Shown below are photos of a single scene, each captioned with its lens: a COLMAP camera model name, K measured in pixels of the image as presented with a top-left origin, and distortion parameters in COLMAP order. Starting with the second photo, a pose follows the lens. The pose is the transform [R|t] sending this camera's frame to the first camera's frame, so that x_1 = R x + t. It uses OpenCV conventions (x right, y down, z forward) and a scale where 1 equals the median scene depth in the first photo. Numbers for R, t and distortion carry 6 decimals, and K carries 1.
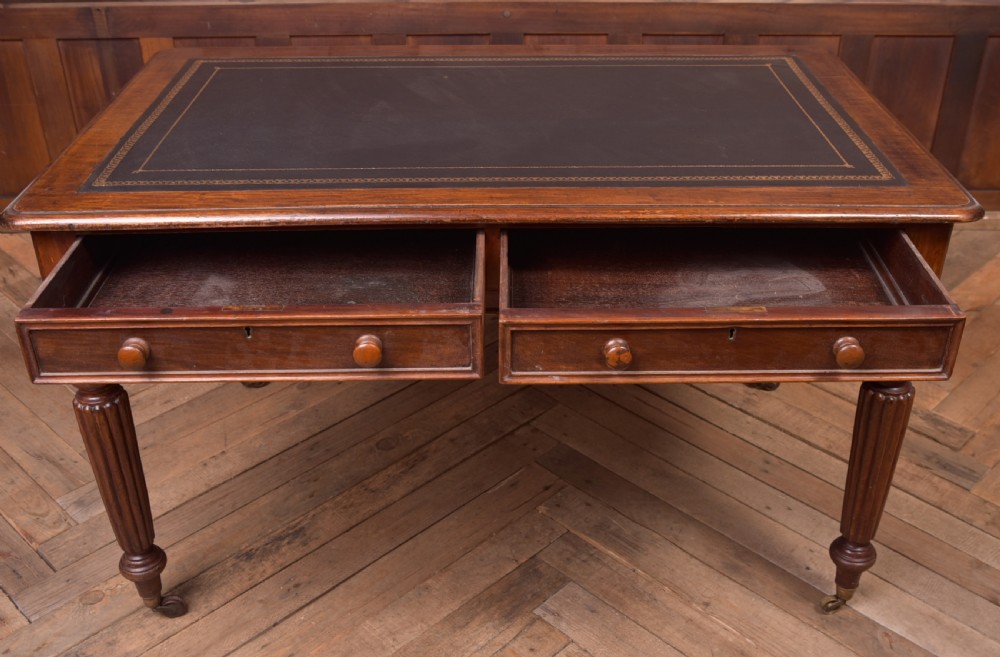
lens RADIAL K [[909.6, 0, 524.9], [0, 909.6, 264.3], [0, 0, 1]] dist [-0.107418, 0.076289]
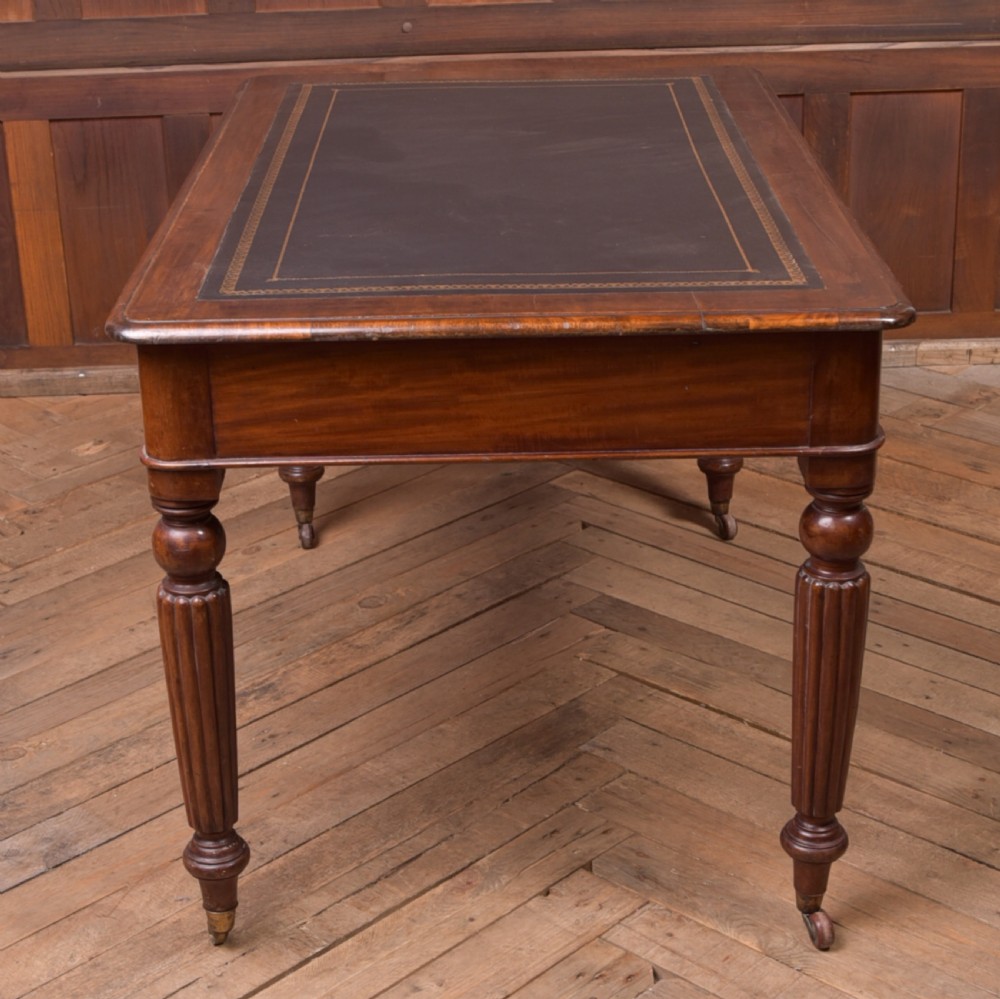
lens RADIAL K [[1941.7, 0, 505.5], [0, 1941.7, 495.6], [0, 0, 1]] dist [-0.105721, 0.000000]
pose [[0.999488, -0.031533, 0.005354, -0.050923], [0.031981, 0.987487, -0.154424, 0.386046], [-0.000418, 0.154516, 0.987990, -0.642421]]
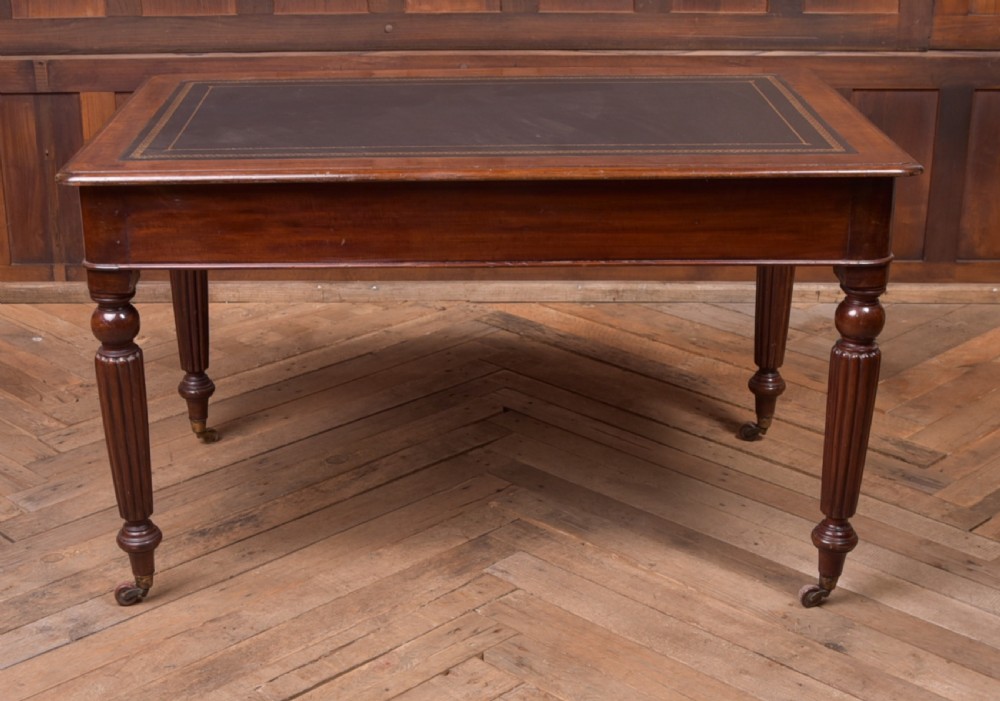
lens RADIAL K [[1546.6, 0, 456.5], [0, 1546.6, 404.1], [0, 0, 1]] dist [-0.123899, 0.000000]
pose [[0.999538, 0.004016, -0.030114, 0.028788], [-0.009286, 0.984173, -0.176968, 0.461392], [0.028926, 0.177166, 0.983756, -0.693674]]
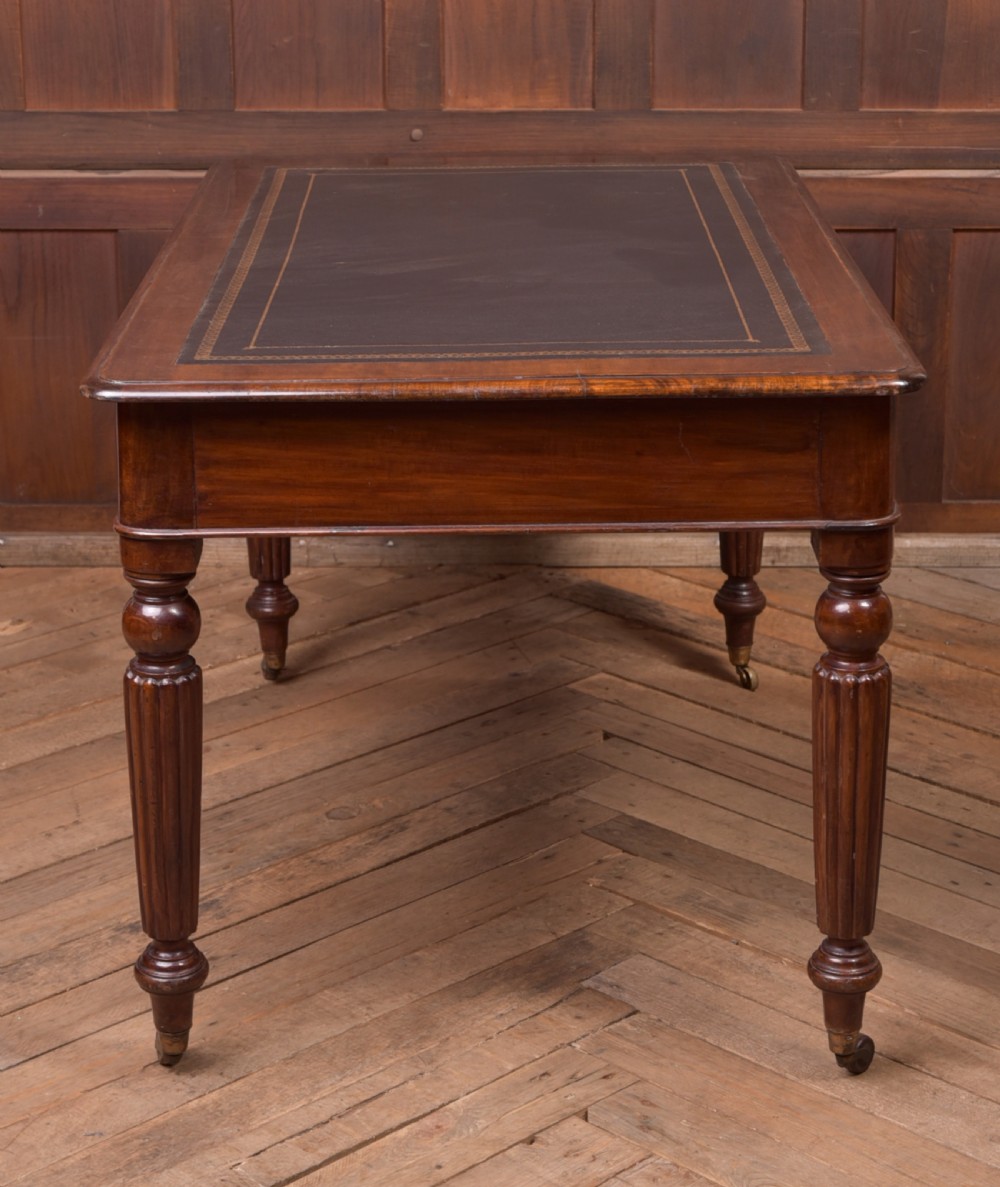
lens RADIAL K [[2735.0, 0, 520.3], [0, 2735.0, 453.5], [0, 0, 1]] dist [0.005026, 0.000000]
pose [[0.999947, 0.002389, -0.010022, -0.013788], [-0.005150, 0.958421, -0.285313, 0.526693], [0.008923, 0.285349, 0.958382, -0.915280]]
